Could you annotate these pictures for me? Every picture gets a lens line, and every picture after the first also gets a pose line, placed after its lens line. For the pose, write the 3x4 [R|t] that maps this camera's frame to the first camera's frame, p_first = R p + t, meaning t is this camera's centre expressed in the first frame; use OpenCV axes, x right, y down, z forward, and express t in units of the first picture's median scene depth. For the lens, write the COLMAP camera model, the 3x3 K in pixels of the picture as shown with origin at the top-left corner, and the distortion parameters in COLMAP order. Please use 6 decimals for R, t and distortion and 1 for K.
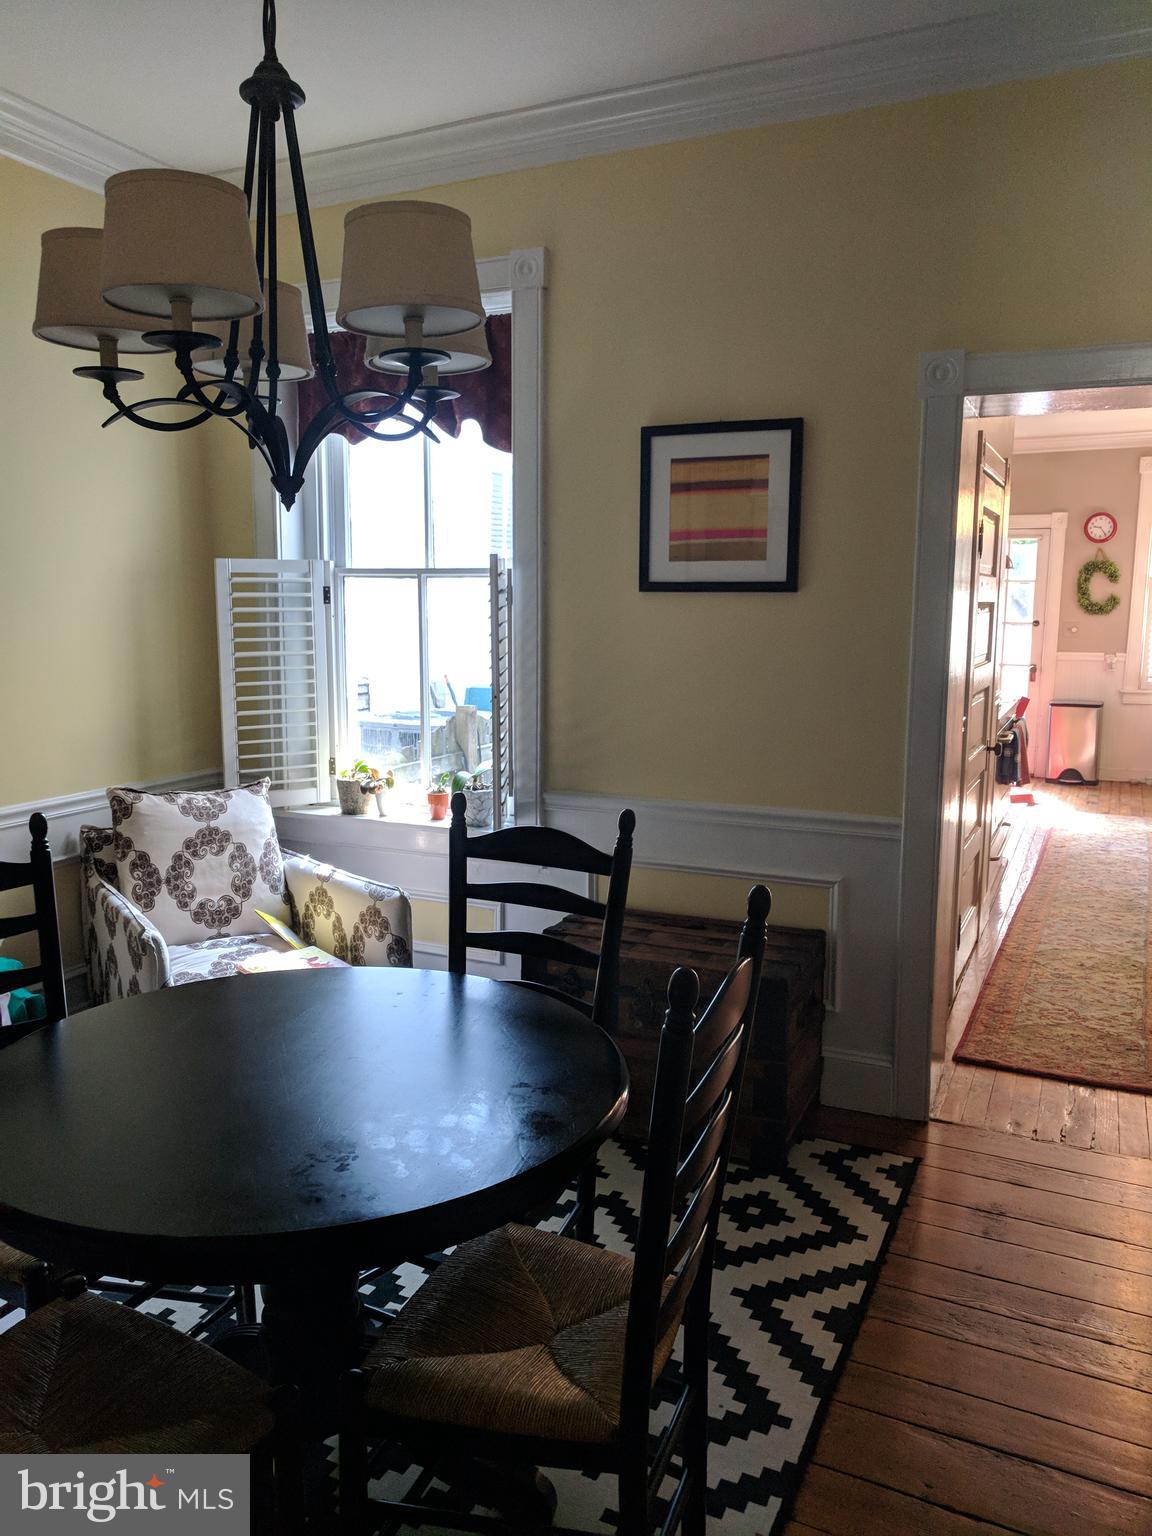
lens RADIAL K [[1153.3, 0, 587.3], [0, 1153.3, 768.9], [0, 0, 1]] dist [0.000260, 0.002783]
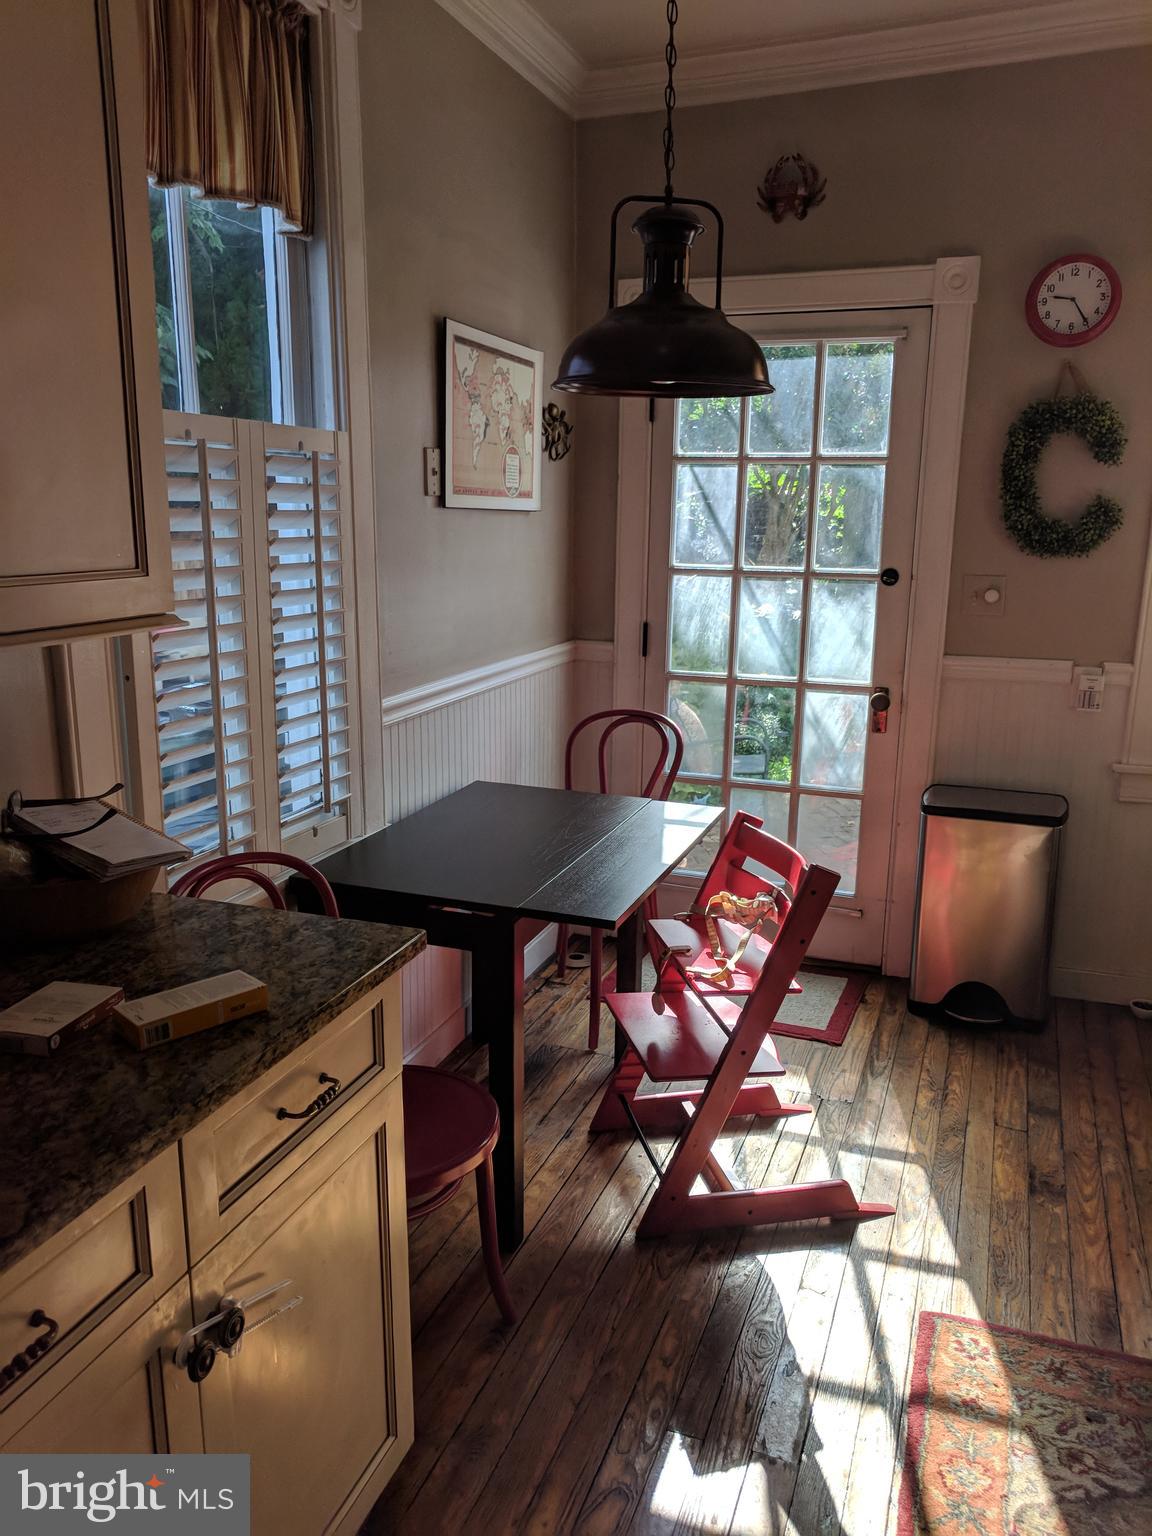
lens RADIAL K [[1153.3, 0, 564.4], [0, 1153.3, 766.3], [0, 0, 1]] dist [0.000260, 0.002783]
pose [[0.998147, -0.011622, 0.059723, 0.269088], [0.007207, 0.997261, 0.073612, -0.095849], [-0.060415, -0.073046, 0.995497, 0.650895]]
